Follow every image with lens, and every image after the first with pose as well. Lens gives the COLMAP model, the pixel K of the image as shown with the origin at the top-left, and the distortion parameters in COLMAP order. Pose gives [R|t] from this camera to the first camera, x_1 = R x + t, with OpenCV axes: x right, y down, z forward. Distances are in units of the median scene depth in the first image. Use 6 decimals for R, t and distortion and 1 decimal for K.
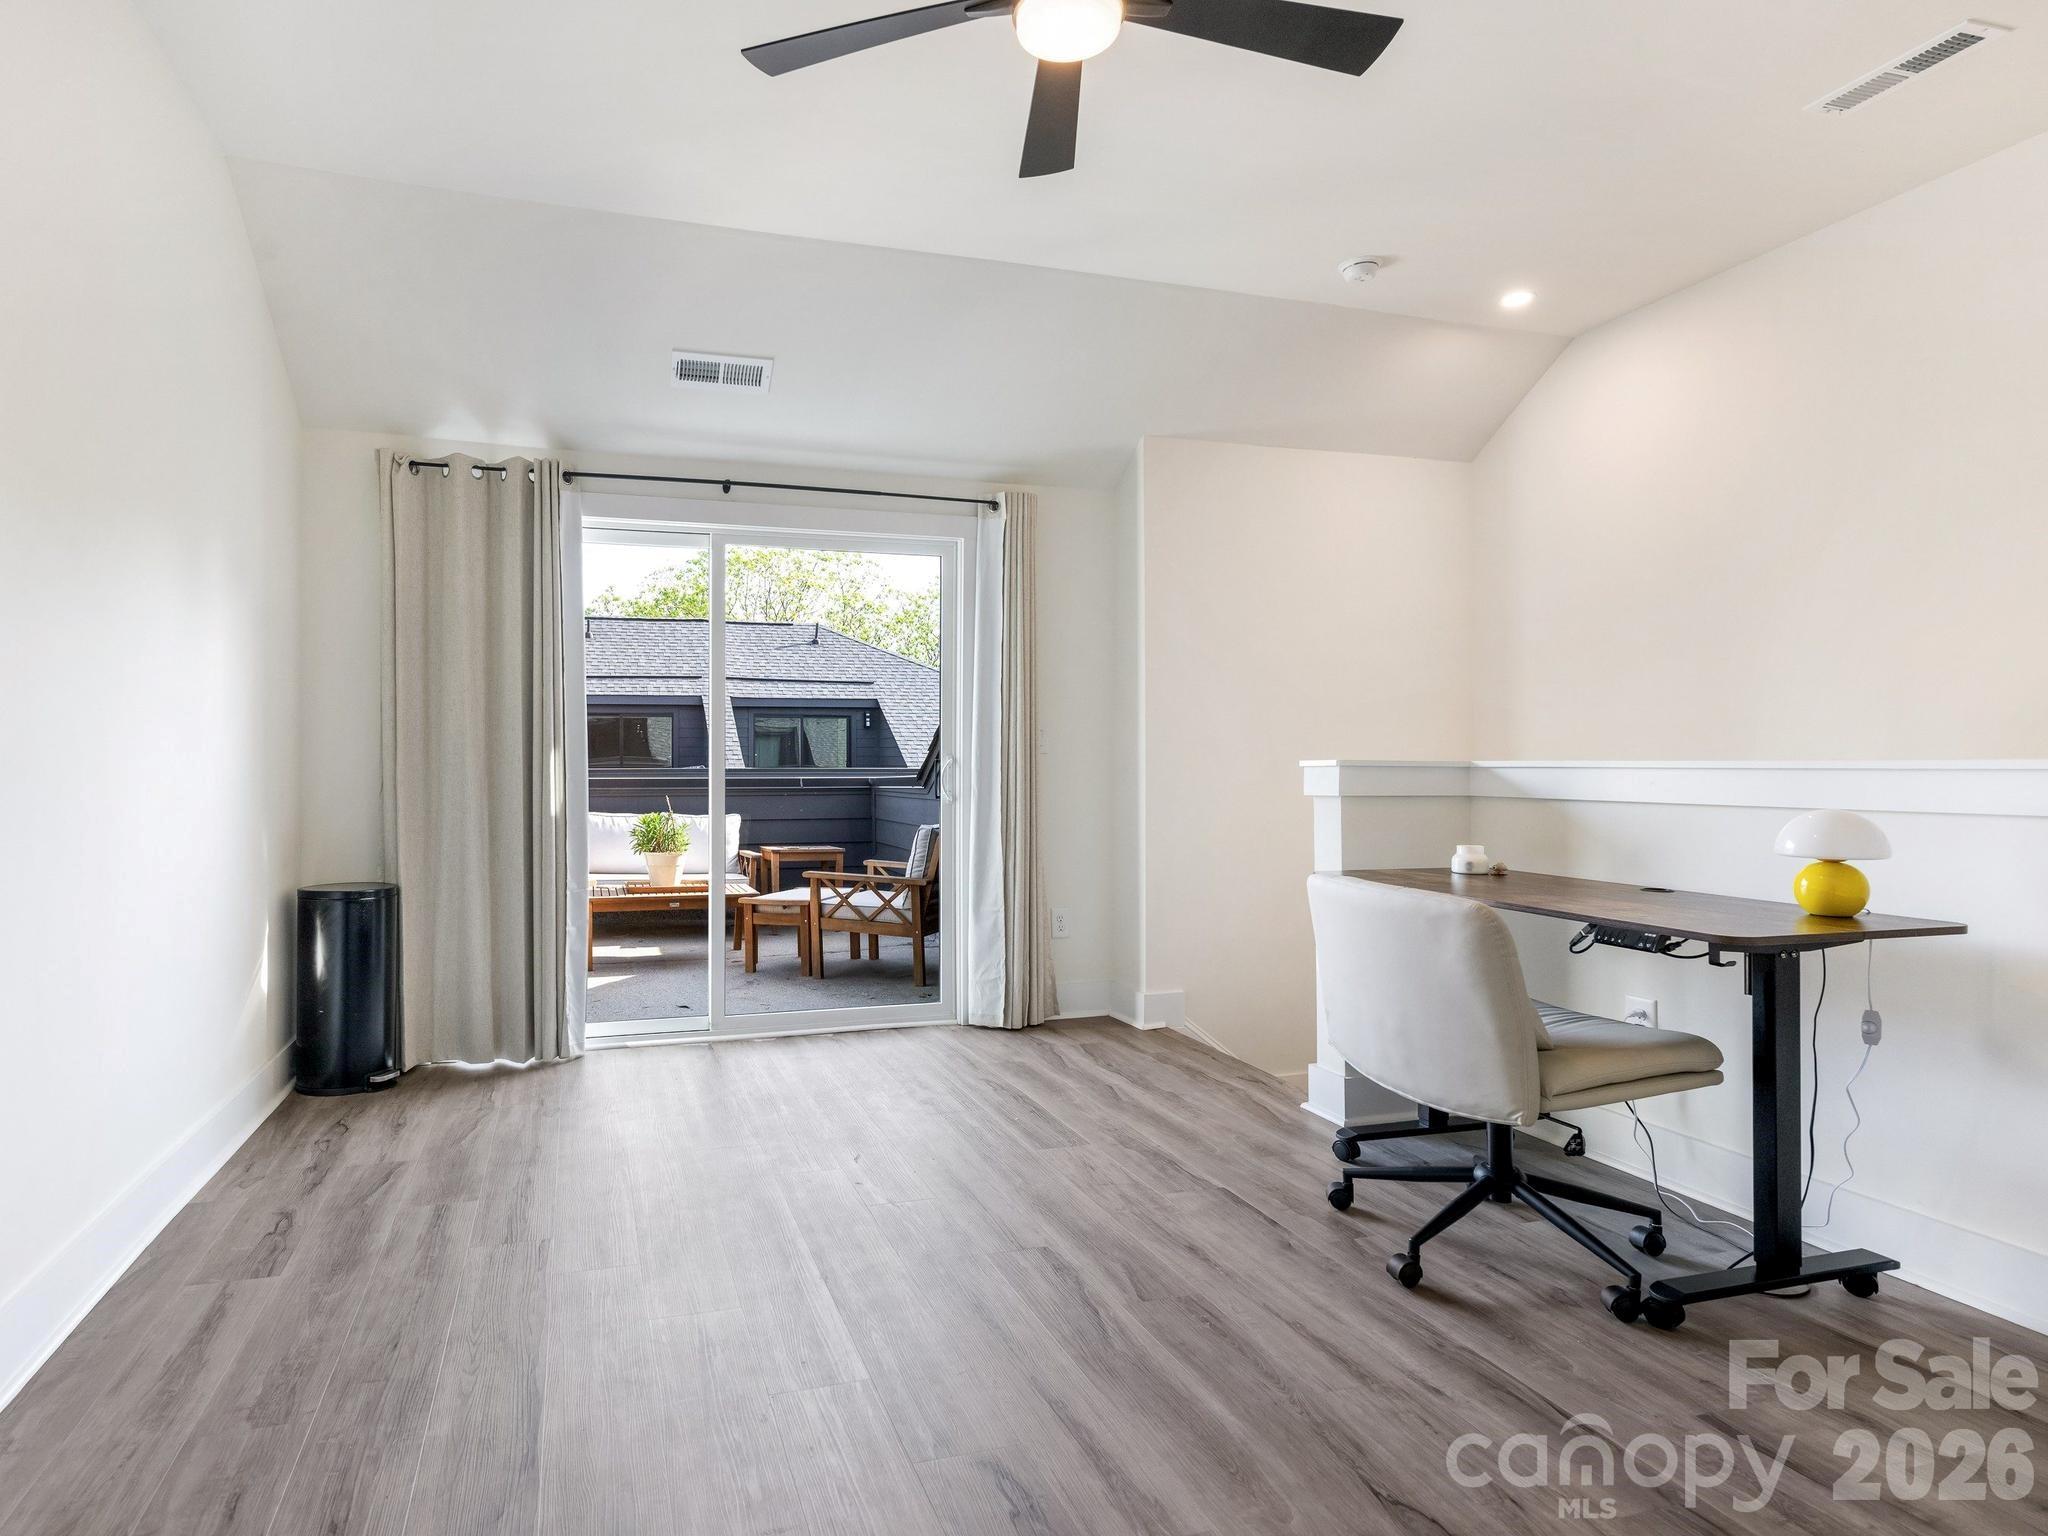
lens RADIAL K [[1278.0, 0, 1024.0], [0, 1278.0, 768.0], [0, 0, 1]] dist [0.000446, 0.000513]
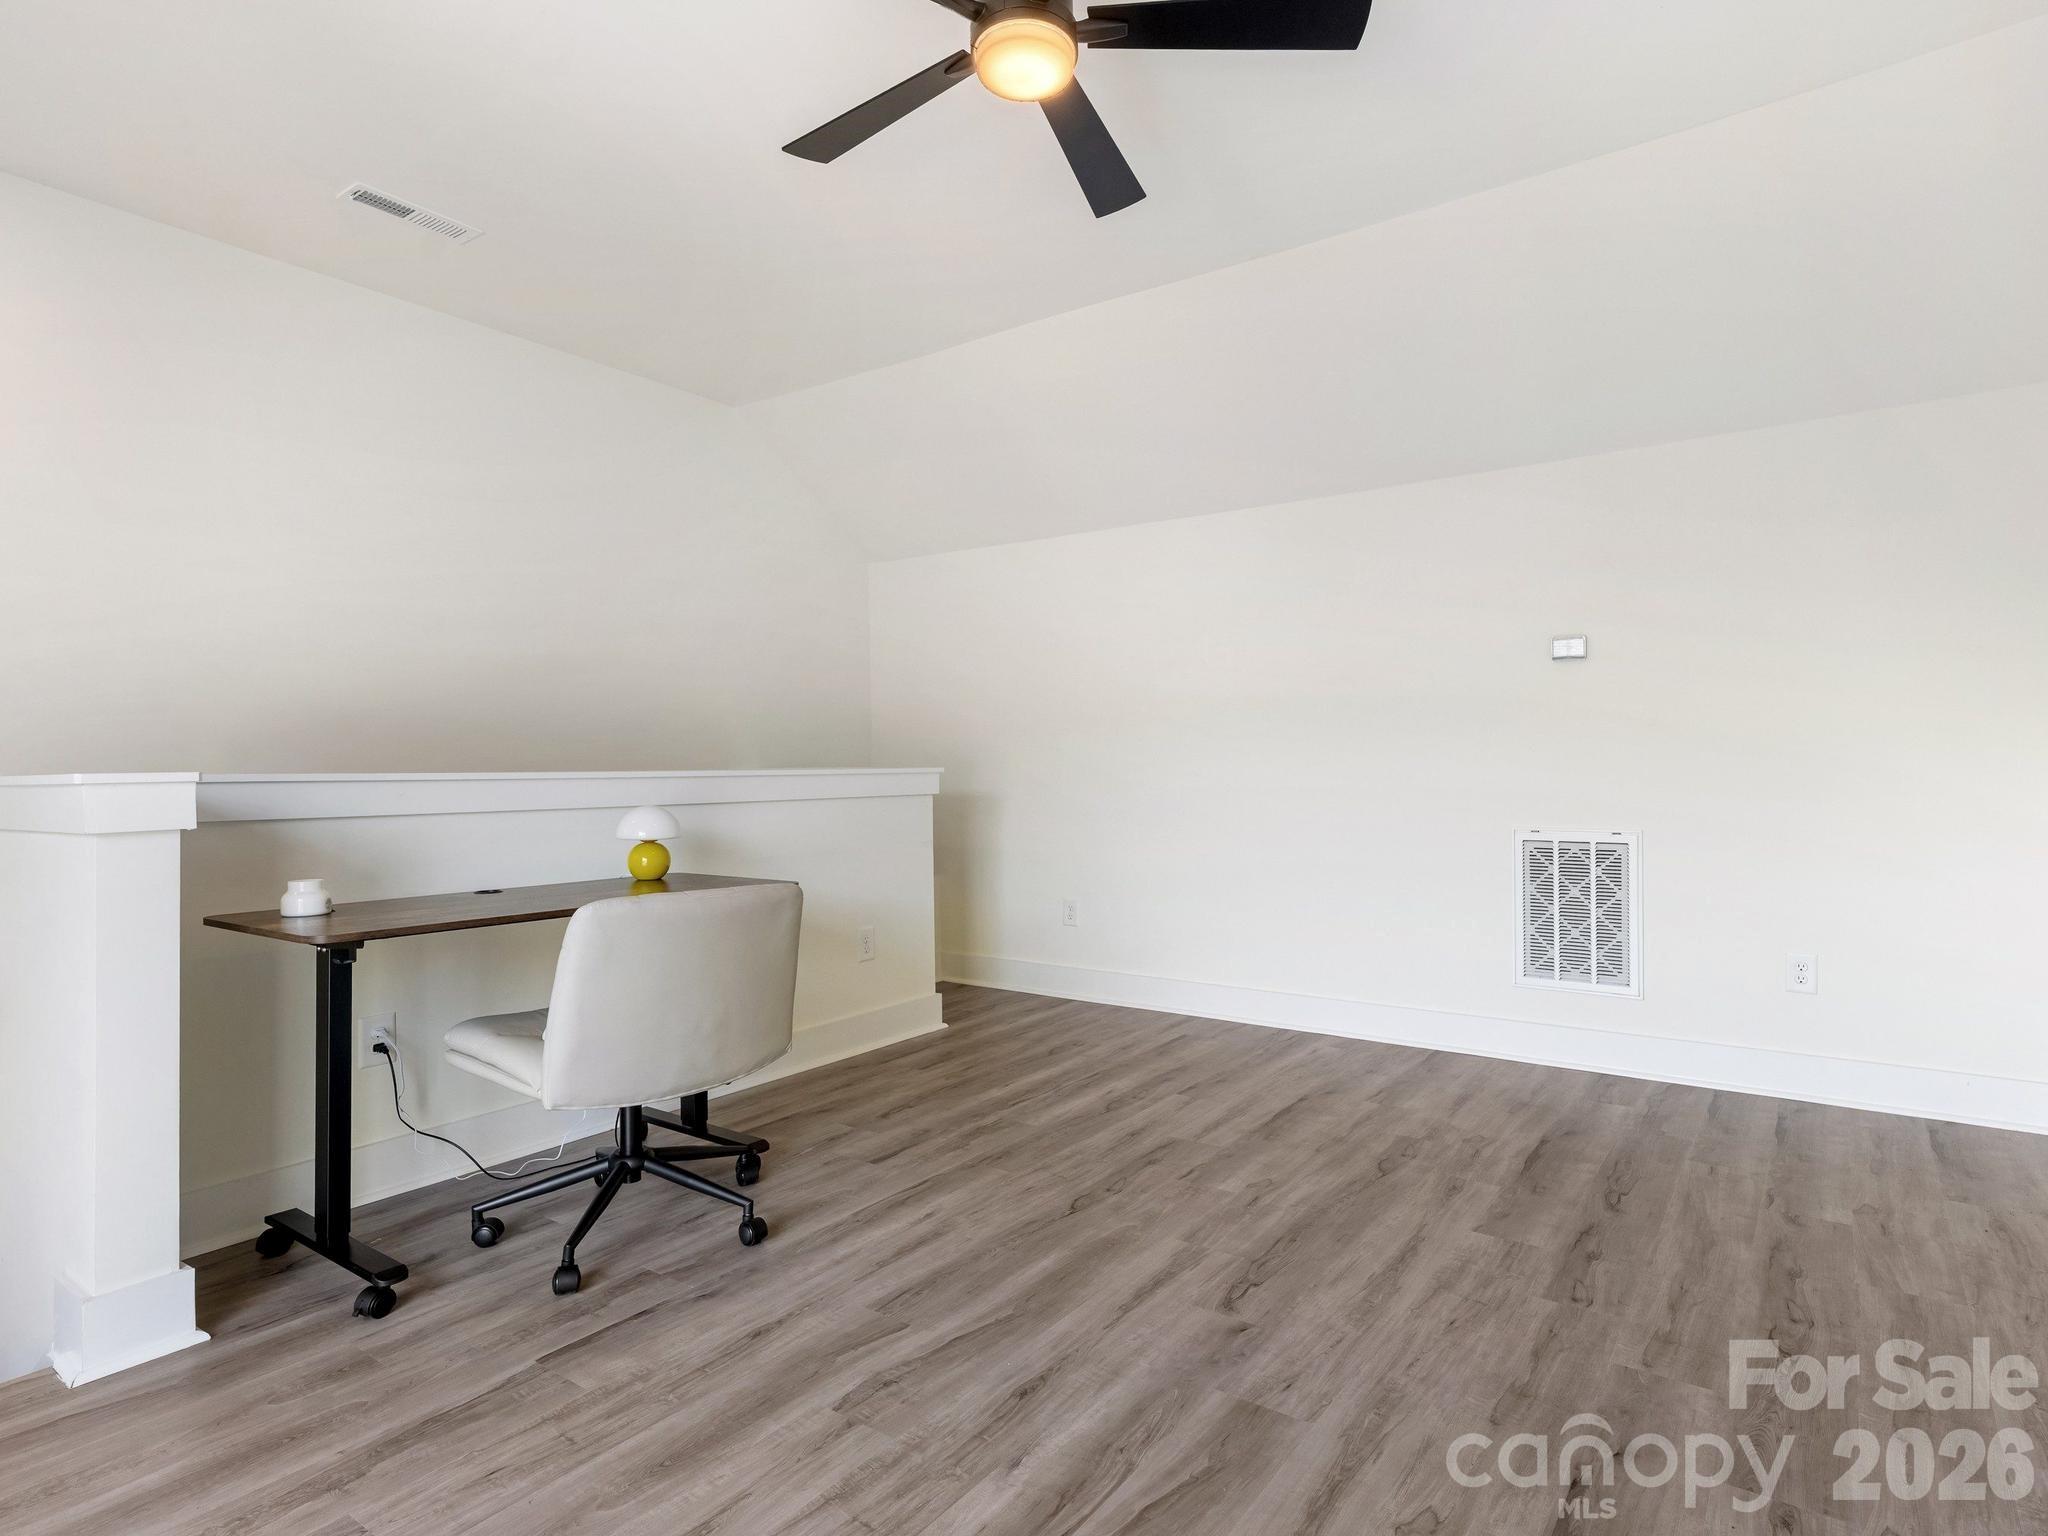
lens RADIAL K [[1106.9, 0, 1024.0], [0, 1106.9, 768.0], [0, 0, 1]] dist [0.002159, 0.000815]
pose [[-0.584959, 0.011019, 0.810988, -0.562264], [0.013249, 0.999904, -0.004030, 0.000506], [-0.810955, 0.008387, -0.585049, 1.243492]]
